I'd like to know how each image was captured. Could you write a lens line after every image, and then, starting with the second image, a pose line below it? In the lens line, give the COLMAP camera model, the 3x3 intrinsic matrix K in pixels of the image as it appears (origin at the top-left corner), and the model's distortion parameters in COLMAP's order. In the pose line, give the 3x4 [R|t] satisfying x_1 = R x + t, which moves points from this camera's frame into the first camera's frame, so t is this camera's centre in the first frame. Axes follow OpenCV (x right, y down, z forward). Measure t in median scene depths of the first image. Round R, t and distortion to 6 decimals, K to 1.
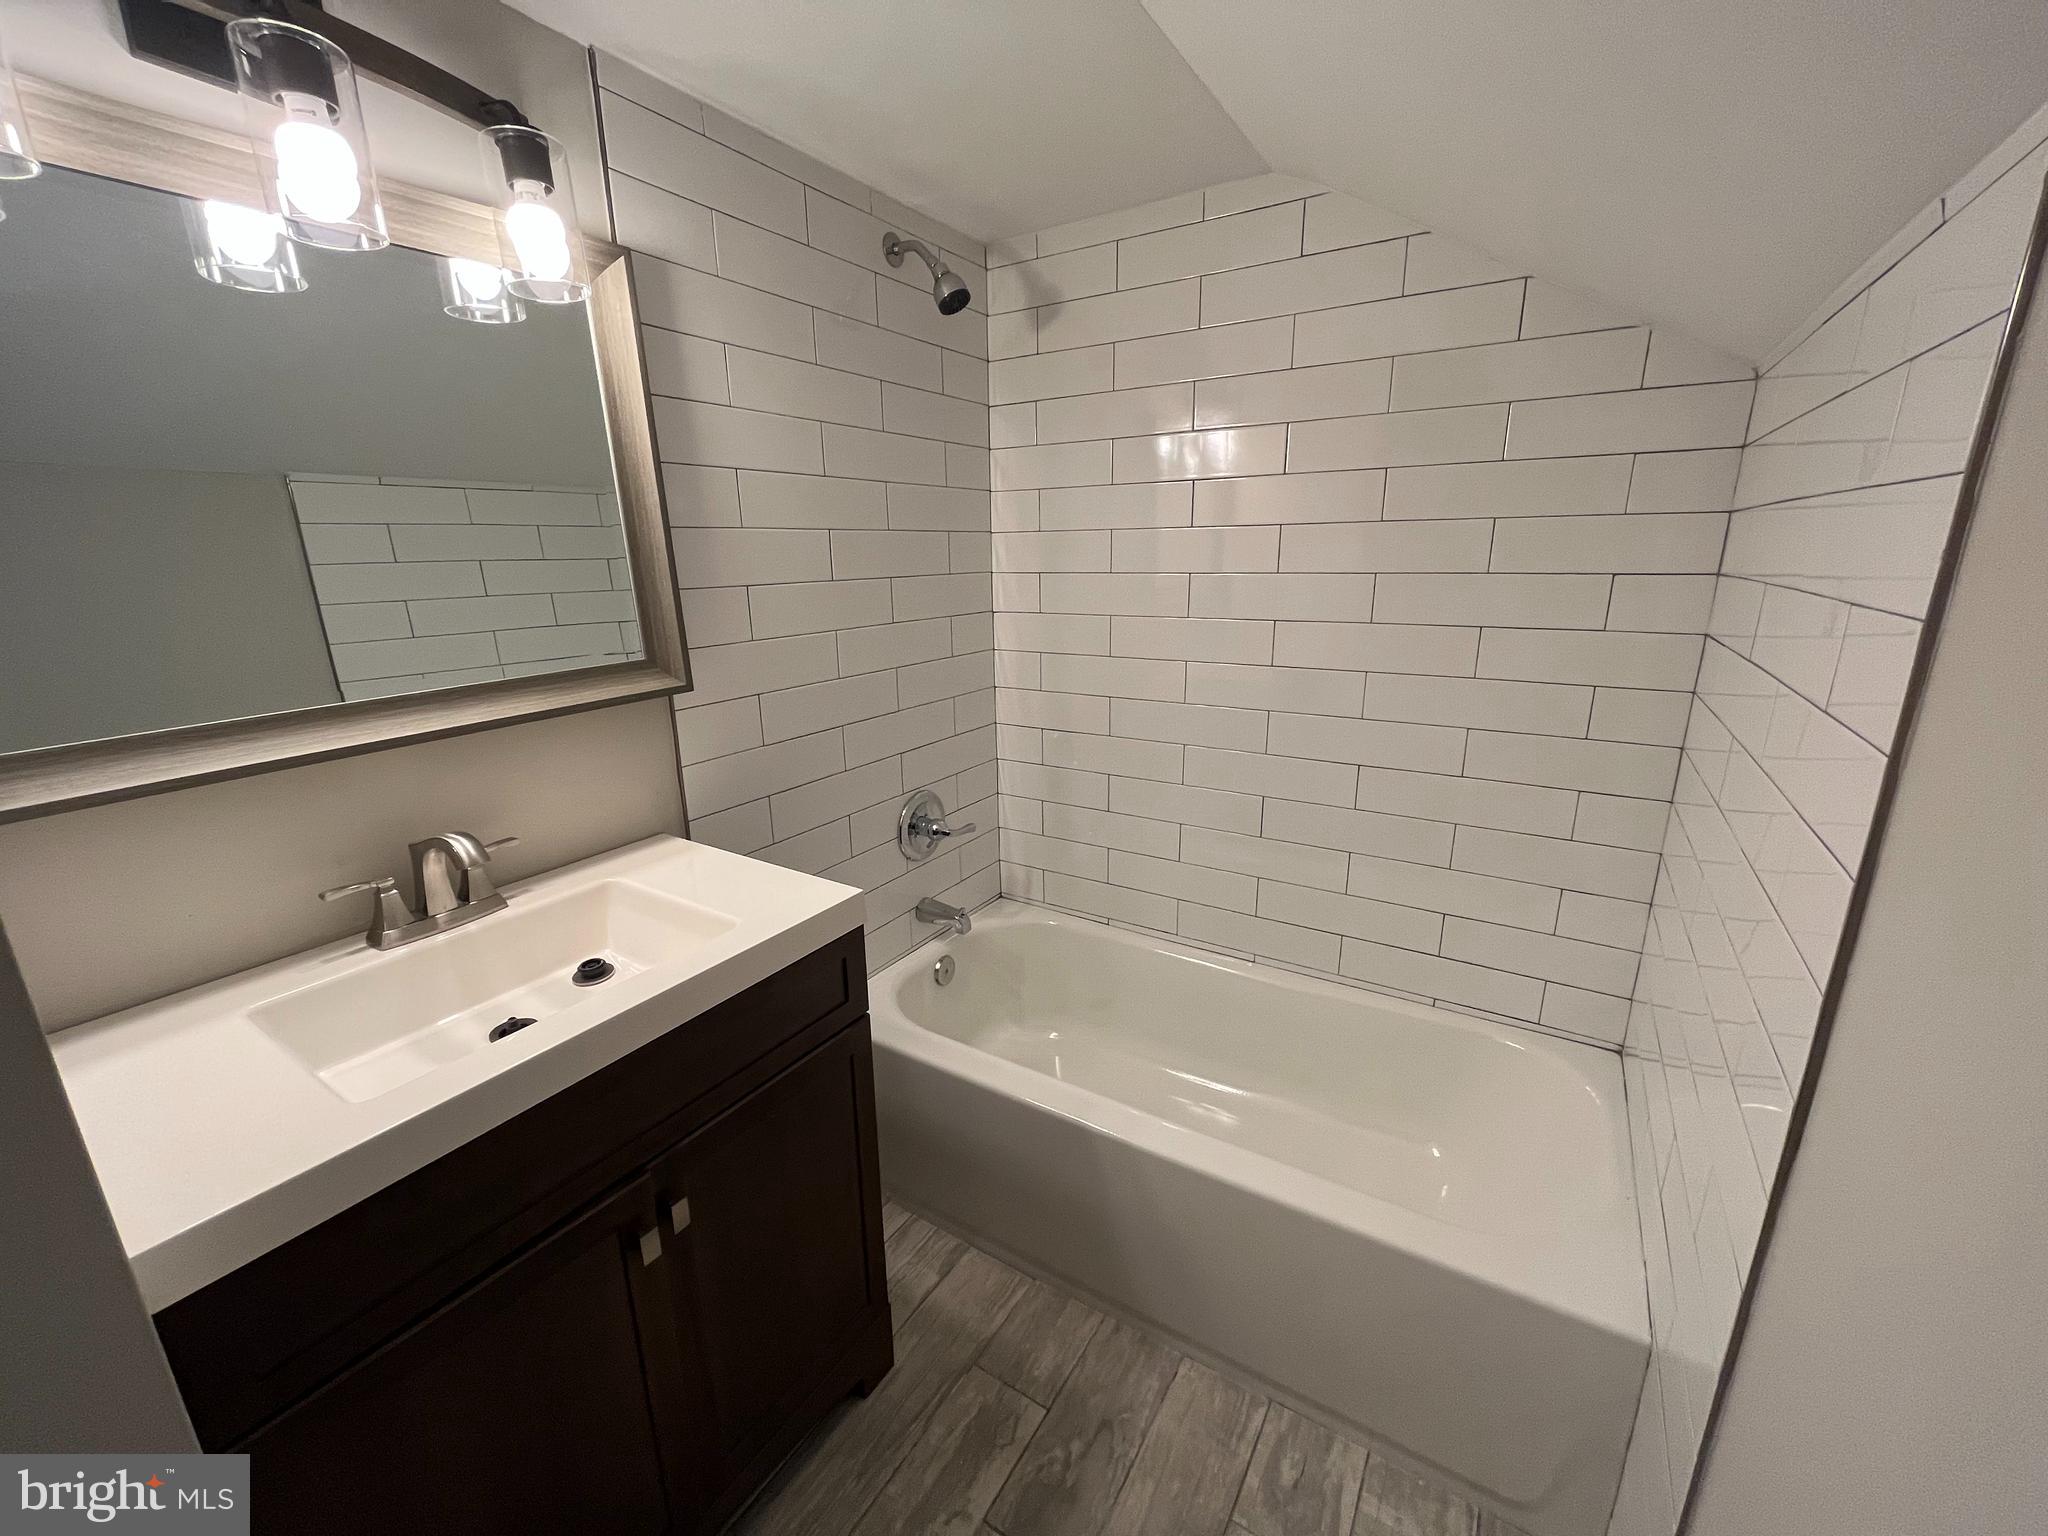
lens RADIAL K [[824.1, 0, 1017.4], [0, 824.1, 776.9], [0, 0, 1]] dist [-0.006633, 0.000758]
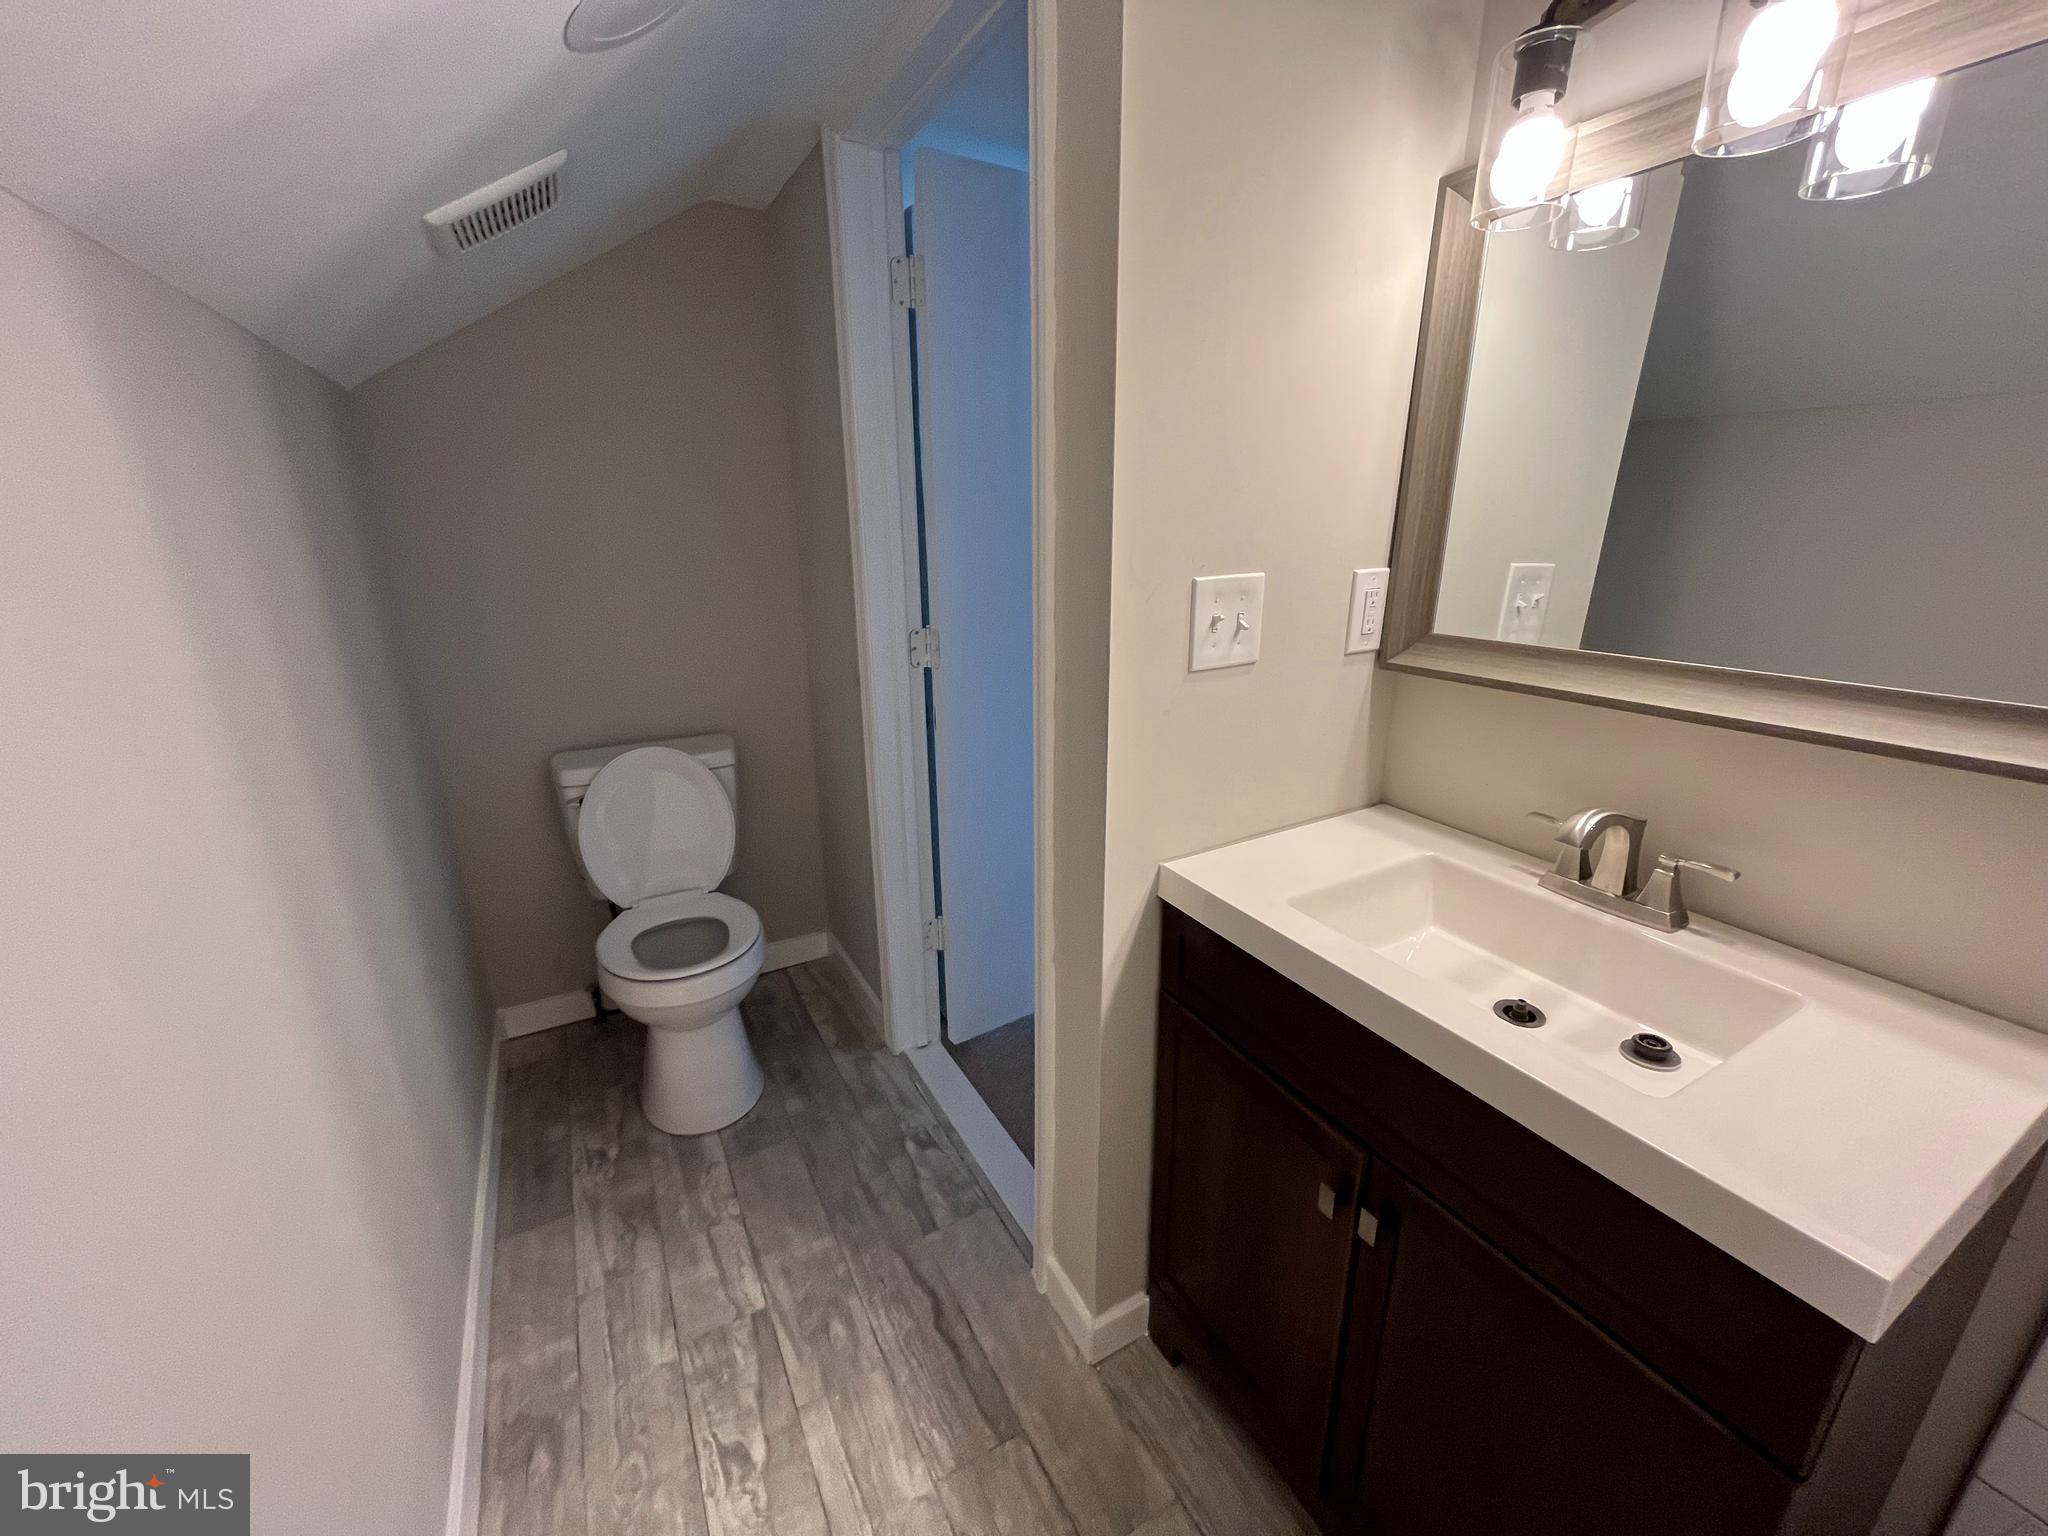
lens RADIAL K [[824.1, 0, 1020.1], [0, 824.1, 771.5], [0, 0, 1]] dist [-0.006633, 0.000758]
pose [[-0.483727, 0.289549, -0.825935, 0.311489], [-0.212384, 0.876650, 0.431715, -0.187582], [0.849059, 0.384248, -0.362564, 0.615612]]
